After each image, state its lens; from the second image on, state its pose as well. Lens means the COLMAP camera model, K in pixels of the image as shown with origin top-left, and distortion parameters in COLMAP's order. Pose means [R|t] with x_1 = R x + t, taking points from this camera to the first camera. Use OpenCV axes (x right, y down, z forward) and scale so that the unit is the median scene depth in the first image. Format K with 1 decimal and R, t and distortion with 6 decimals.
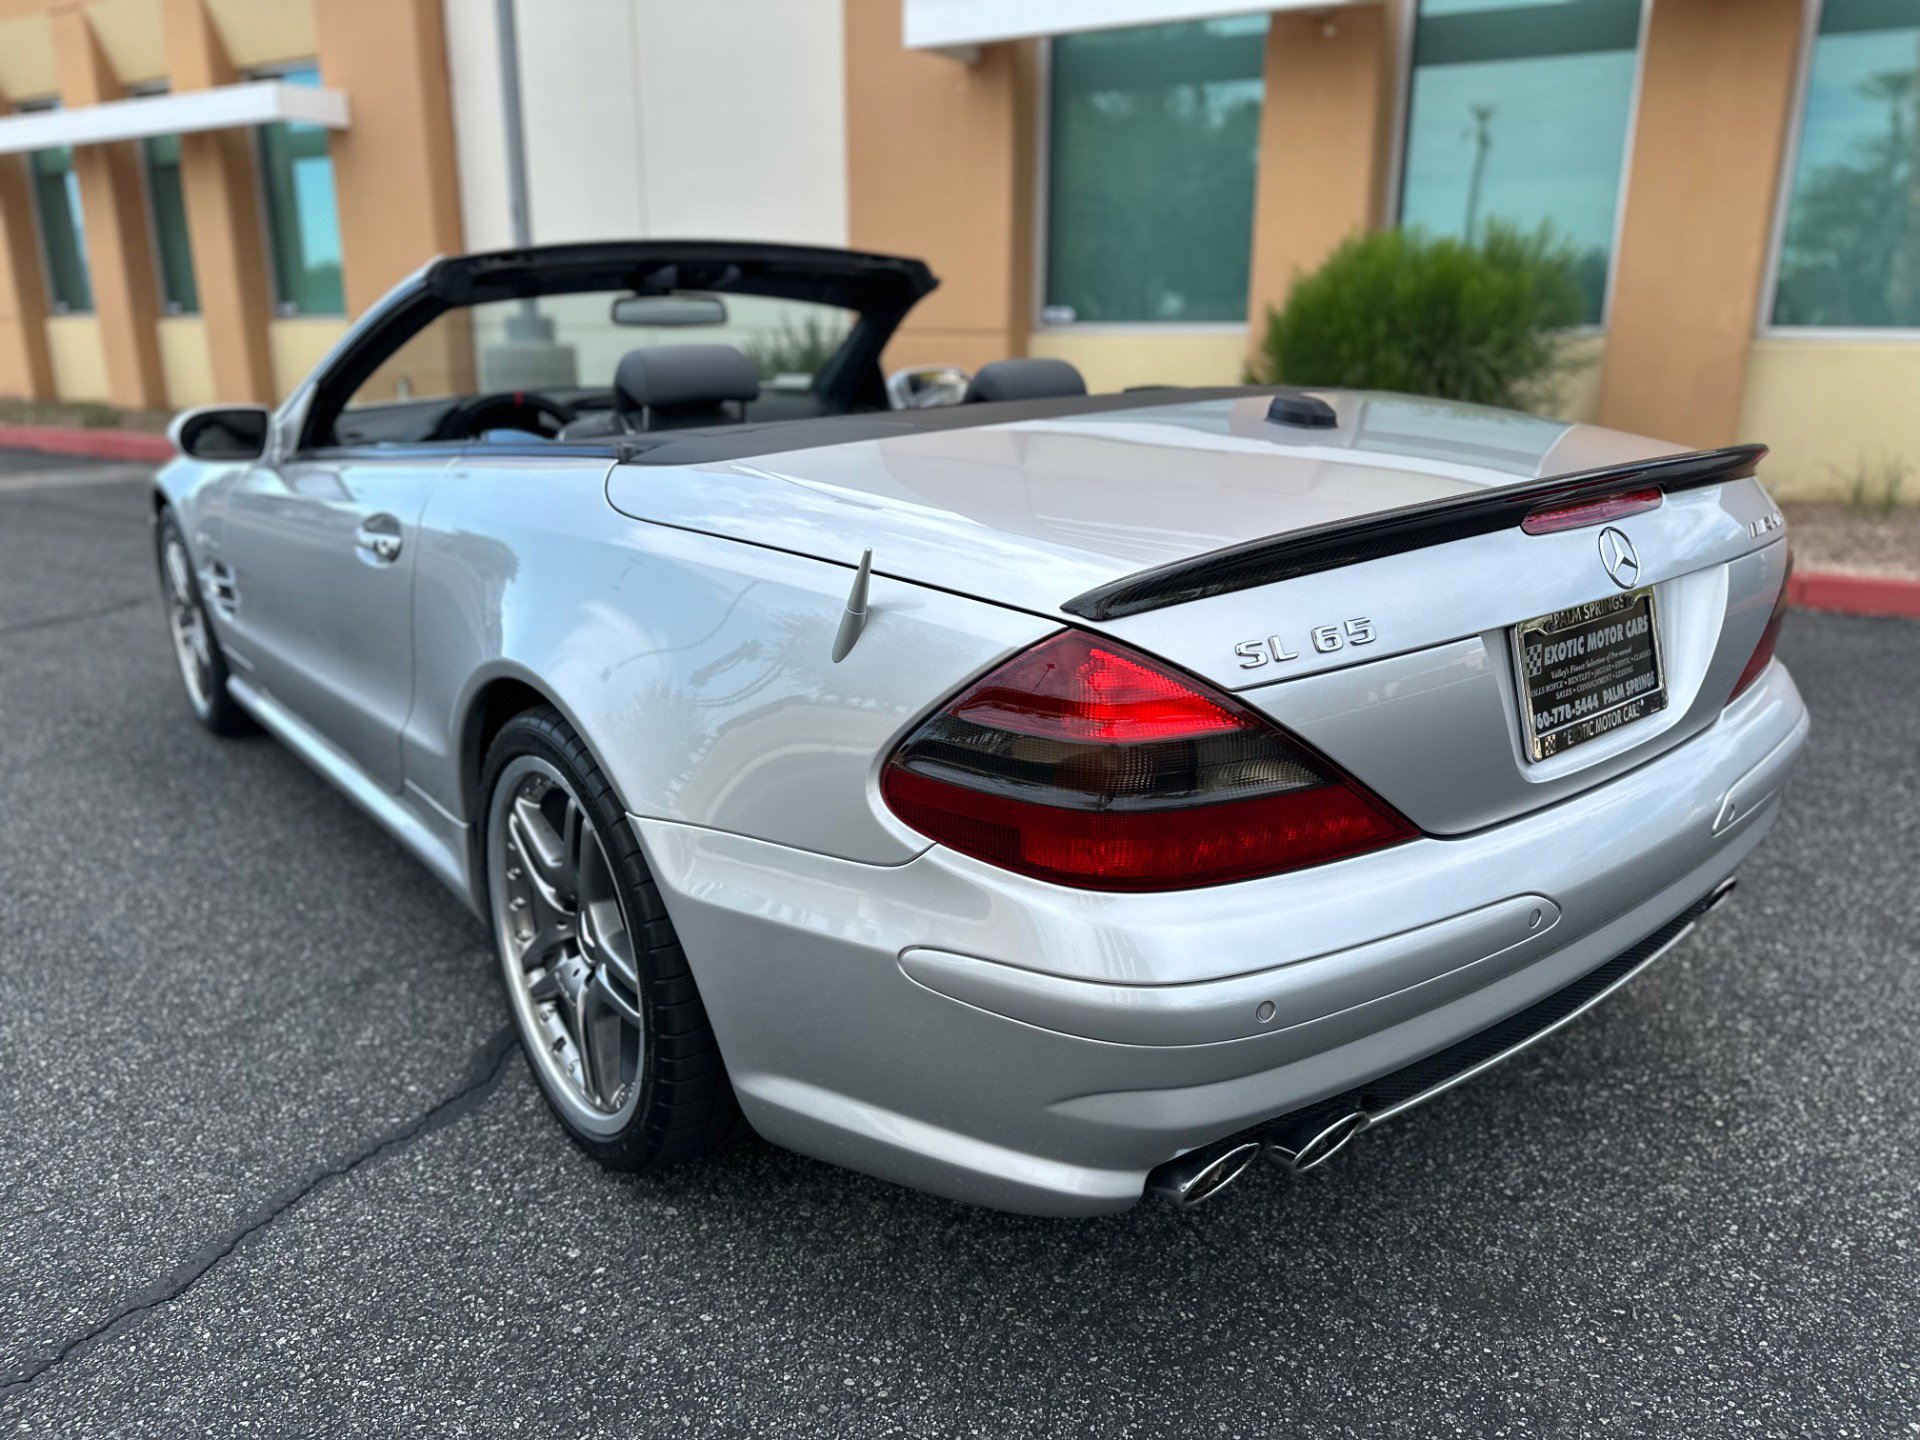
lens RADIAL K [[1400.1, 0, 972.6], [0, 1400.1, 722.2], [0, 0, 1]] dist [0.012014, -0.023954]
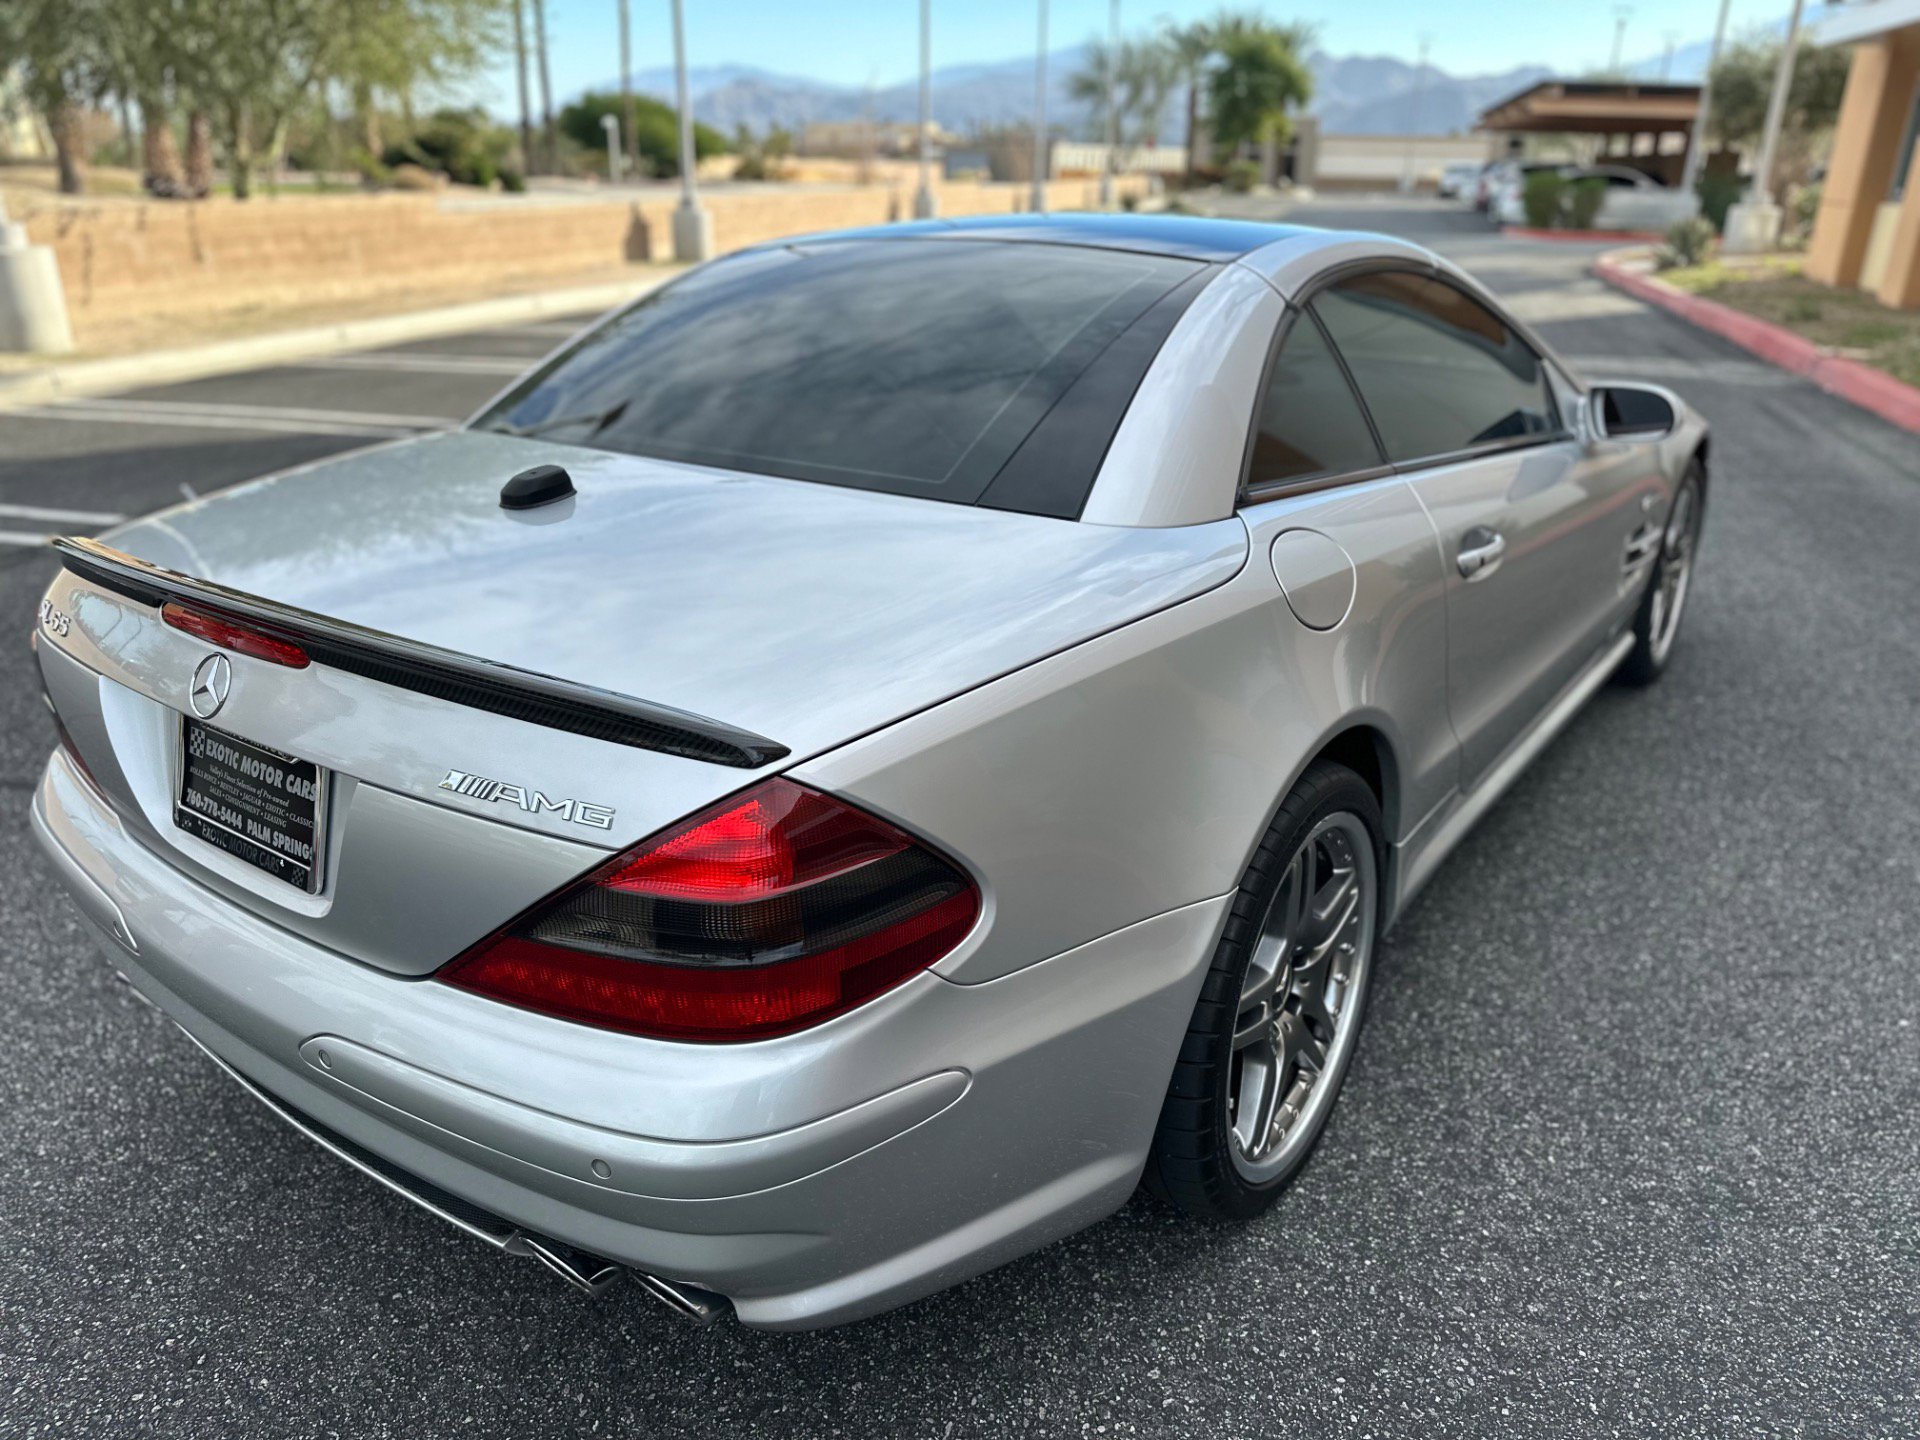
lens RADIAL K [[1400.1, 0, 966.4], [0, 1400.1, 729.6], [0, 0, 1]] dist [0.012014, -0.023954]
pose [[0.234939, 0.364888, -0.900922, 1.410593], [-0.279199, 0.913139, 0.297027, -0.501885], [0.931049, 0.181753, 0.316408, 1.143522]]
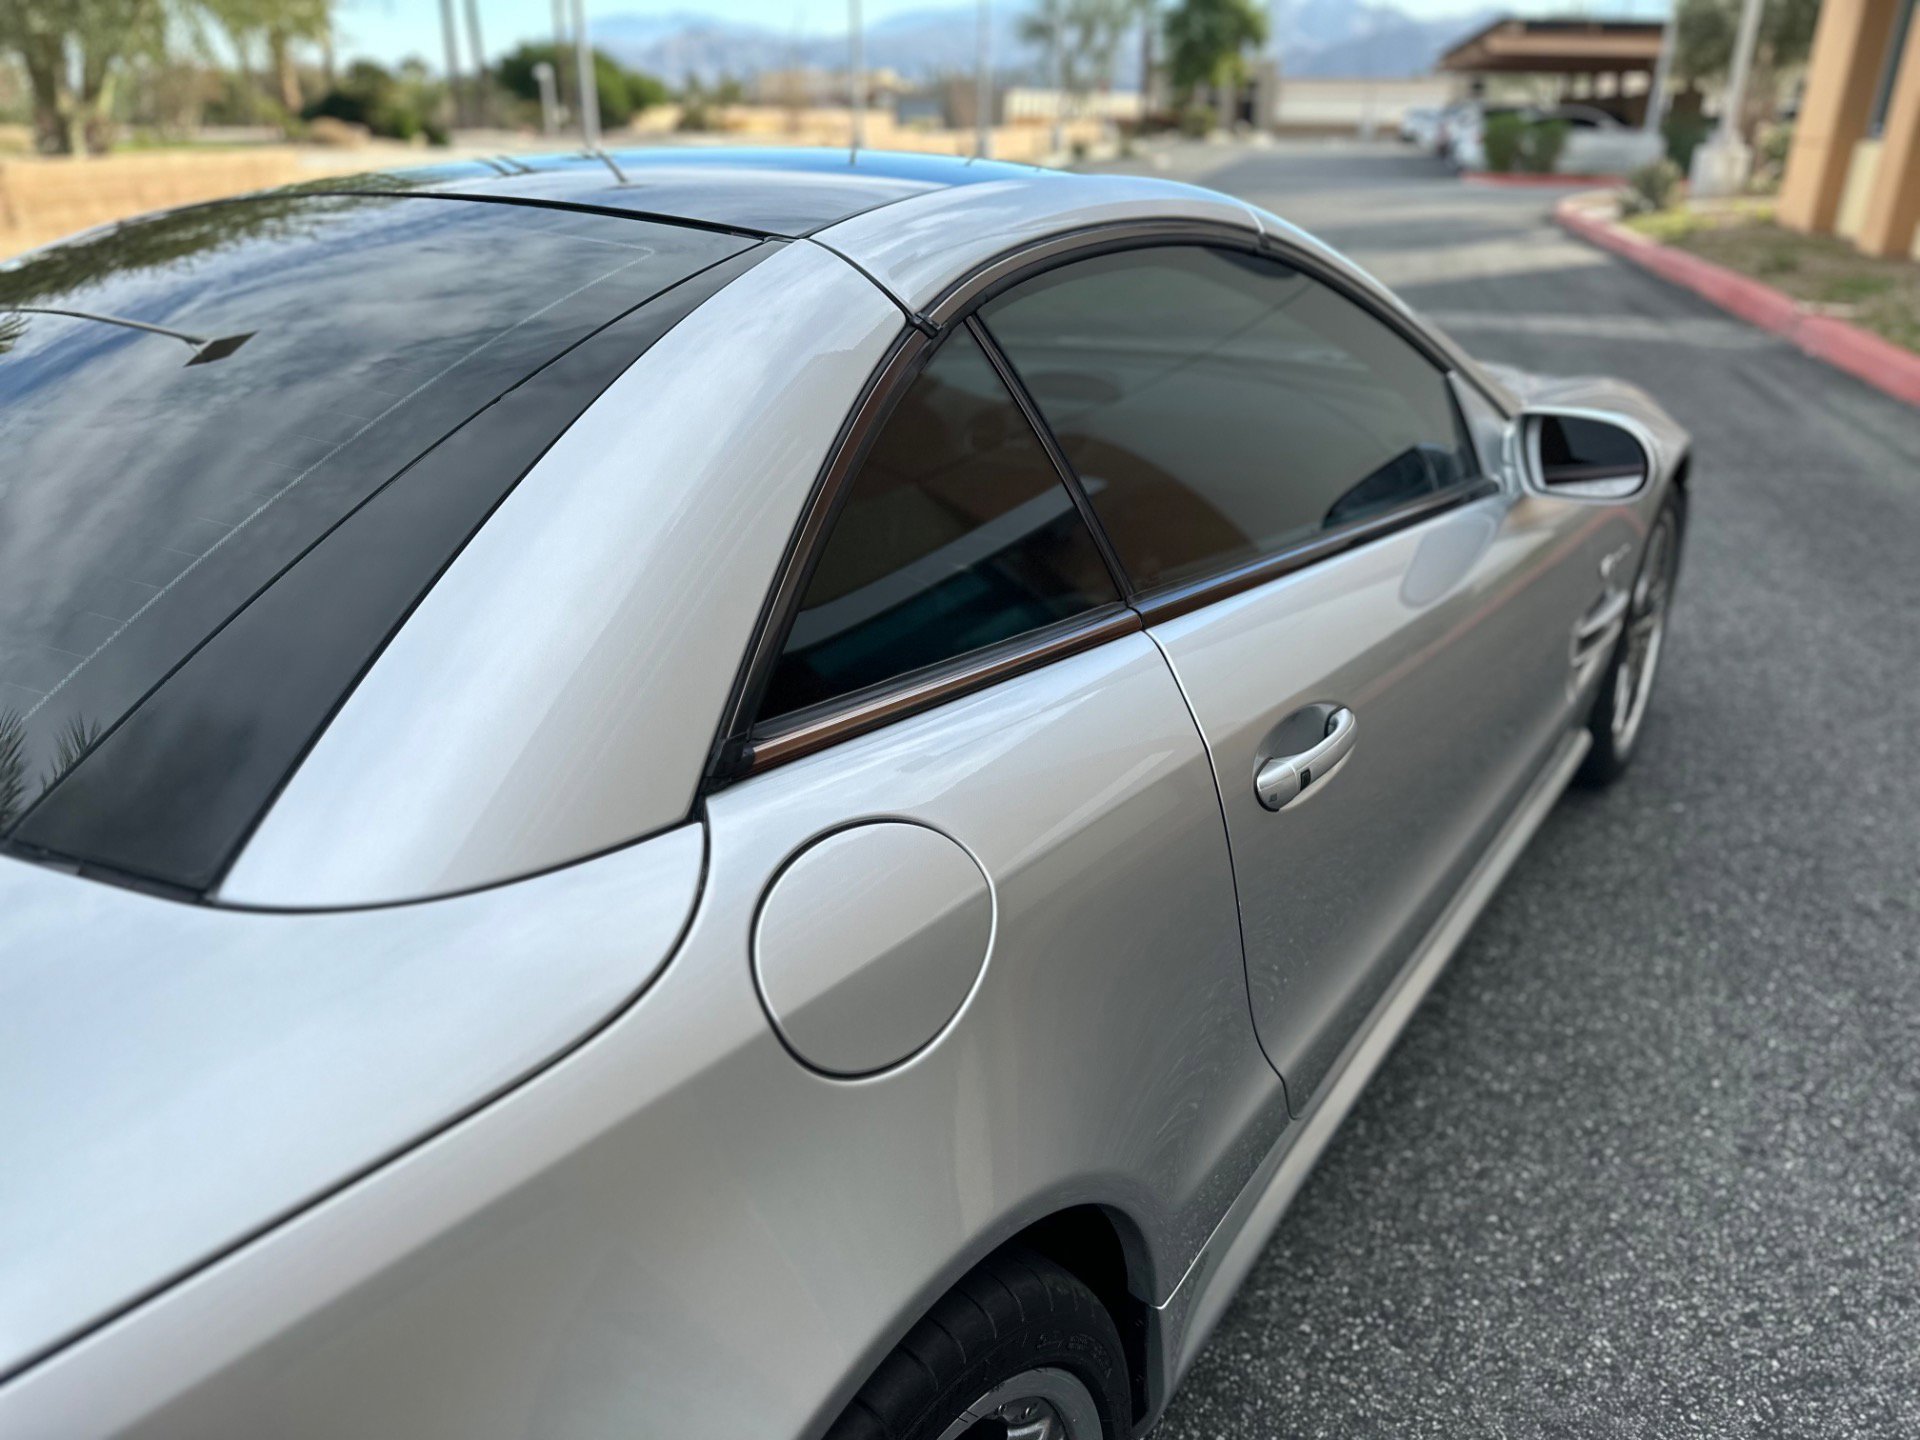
lens RADIAL K [[1400.1, 0, 967.5], [0, 1400.1, 746.8], [0, 0, 1]] dist [0.012014, -0.023954]
pose [[0.261790, 0.396578, -0.879882, 0.845789], [-0.268264, 0.905651, 0.328377, -0.600903], [0.927093, 0.150075, 0.343478, 1.582859]]
